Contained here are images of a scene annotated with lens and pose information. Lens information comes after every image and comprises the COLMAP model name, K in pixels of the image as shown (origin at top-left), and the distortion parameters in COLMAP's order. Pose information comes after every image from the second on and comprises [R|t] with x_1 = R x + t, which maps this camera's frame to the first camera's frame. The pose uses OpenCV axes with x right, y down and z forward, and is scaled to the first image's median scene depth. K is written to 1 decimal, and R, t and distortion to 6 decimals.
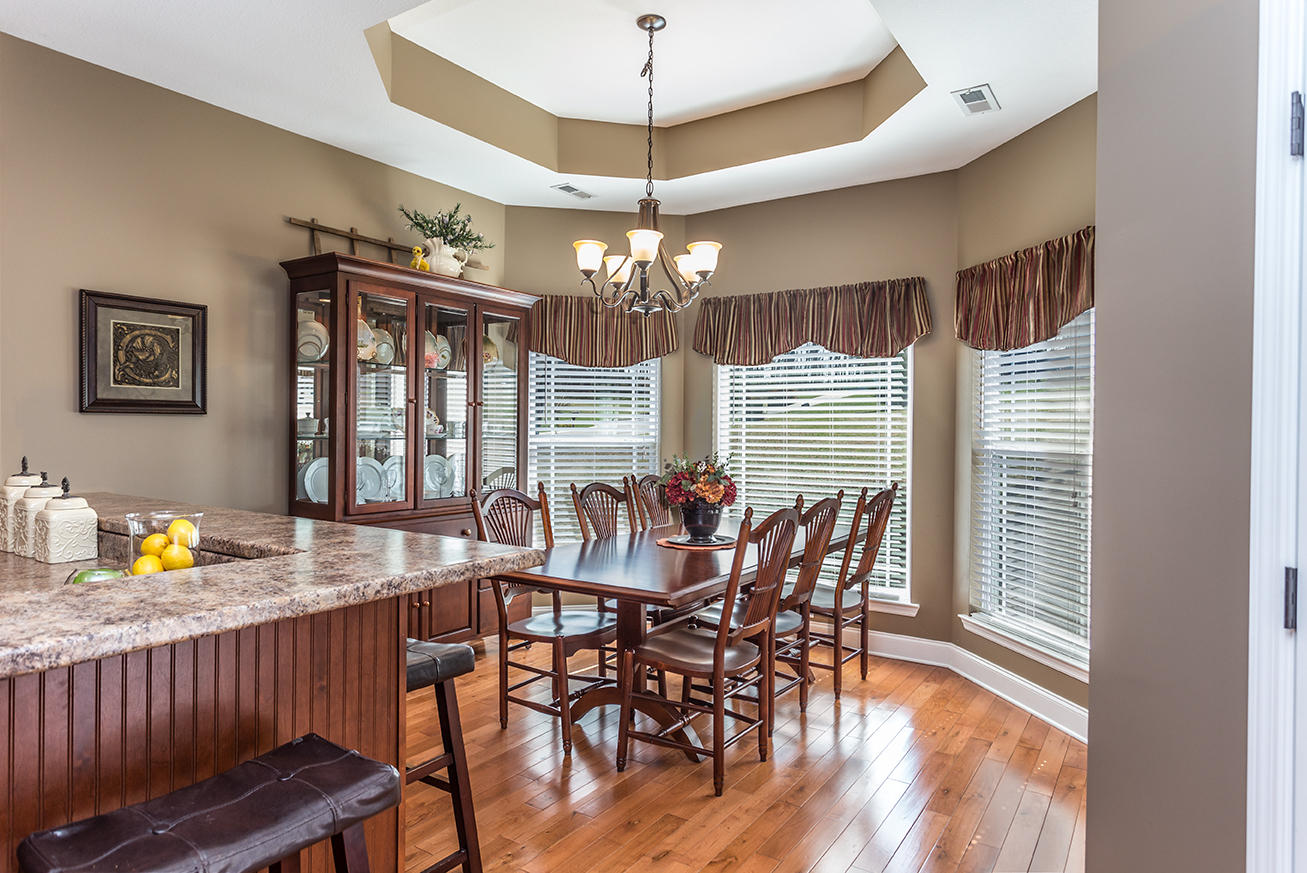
lens RADIAL K [[781.2, 0, 652.7], [0, 781.2, 433.7], [0, 0, 1]] dist [-0.001067, -0.000046]
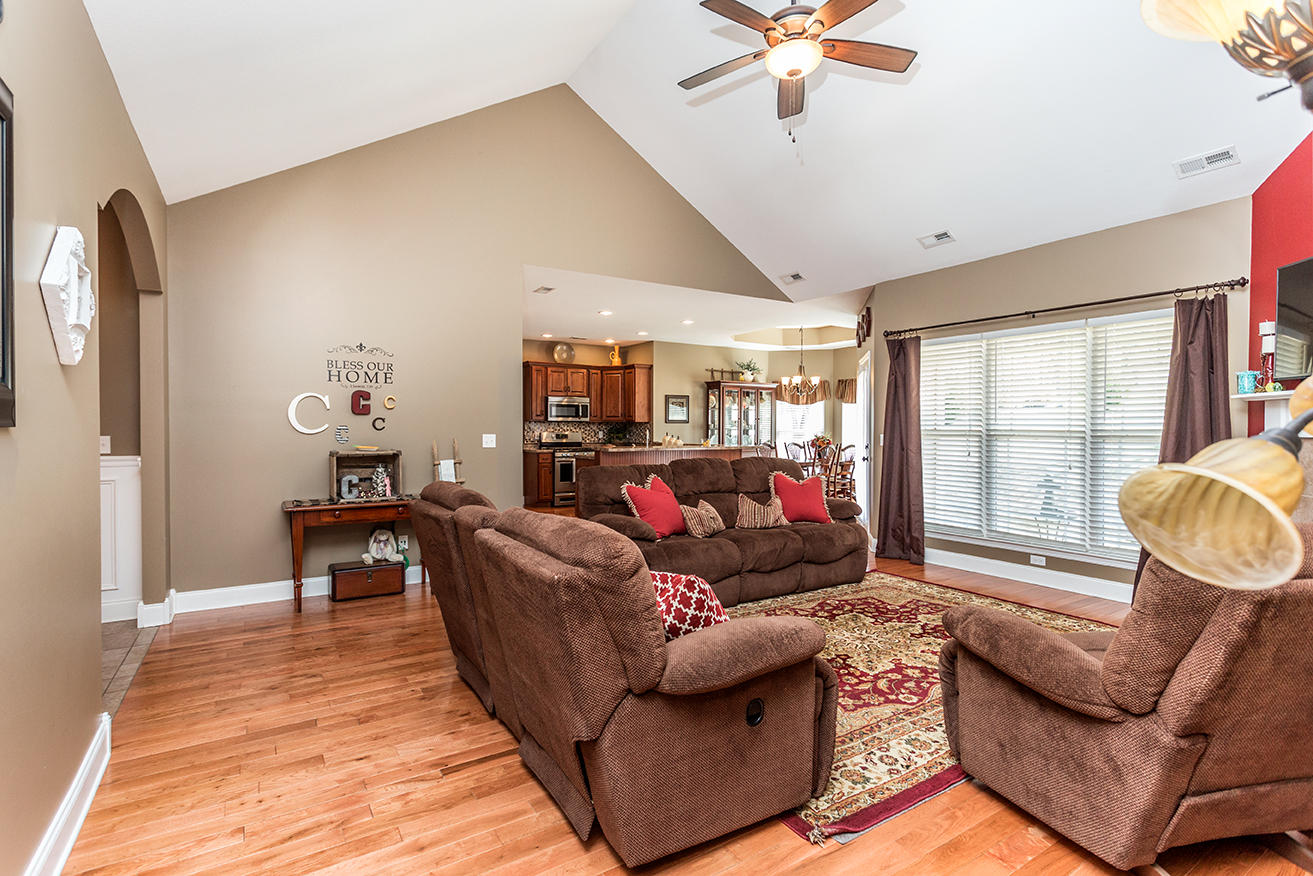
lens RADIAL K [[626.5, 0, 654.9], [0, 626.5, 438.9], [0, 0, 1]] dist [-0.000789, 0.000459]
pose [[0.913989, 0.002417, -0.405732, 0.462417], [0.000472, 0.999975, 0.007020, 0.027146], [0.405739, -0.006608, 0.913965, -1.632591]]
